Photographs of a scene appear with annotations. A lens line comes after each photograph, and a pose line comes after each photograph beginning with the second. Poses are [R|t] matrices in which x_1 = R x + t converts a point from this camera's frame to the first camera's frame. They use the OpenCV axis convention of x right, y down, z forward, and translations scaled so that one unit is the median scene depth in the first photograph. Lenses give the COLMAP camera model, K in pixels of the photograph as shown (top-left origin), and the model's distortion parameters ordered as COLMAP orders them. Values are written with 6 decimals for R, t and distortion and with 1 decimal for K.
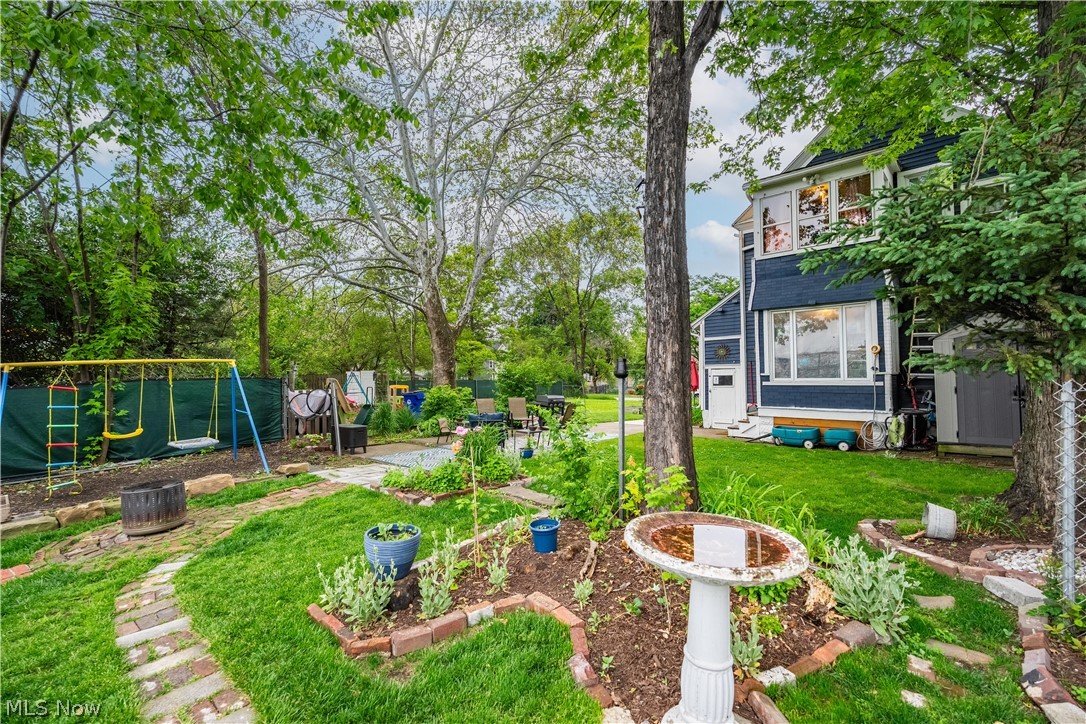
lens RADIAL K [[486.1, 0, 543.0], [0, 486.1, 362.0], [0, 0, 1]] dist [-0.000541, 0.000015]
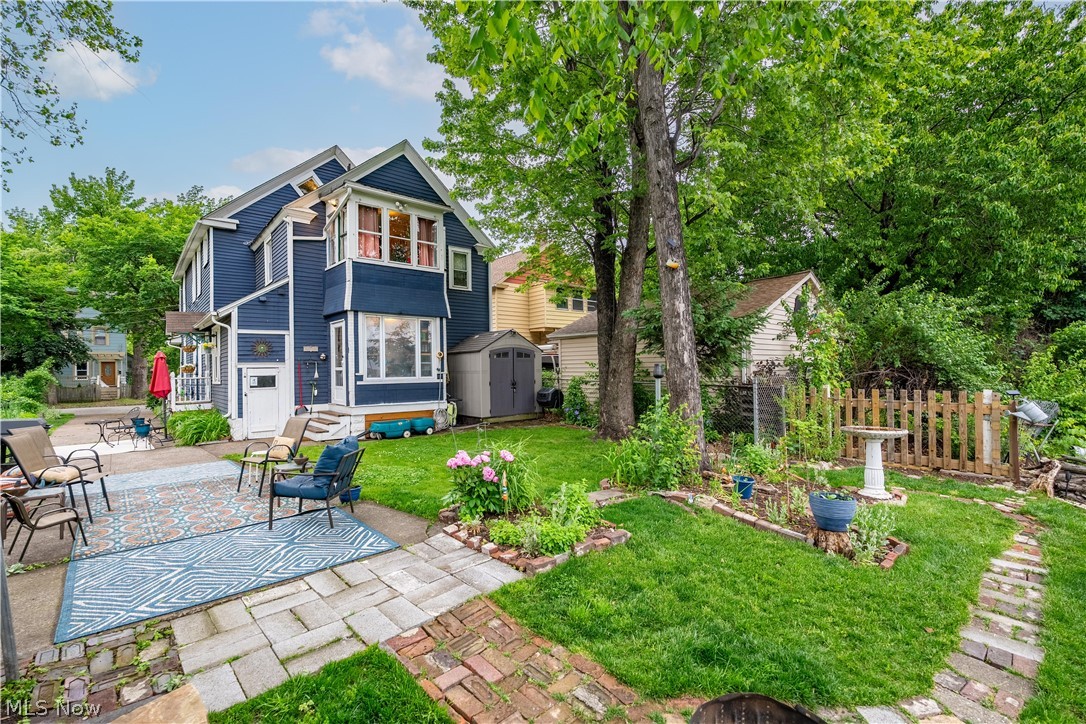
lens RADIAL K [[486.1, 0, 543.0], [0, 486.1, 362.0], [0, 0, 1]] dist [-0.000541, 0.000015]
pose [[0.069346, 0.018258, 0.997426, -0.544010], [-0.023228, 0.999591, -0.016683, 0.007911], [-0.997322, -0.022011, 0.069742, 0.547496]]
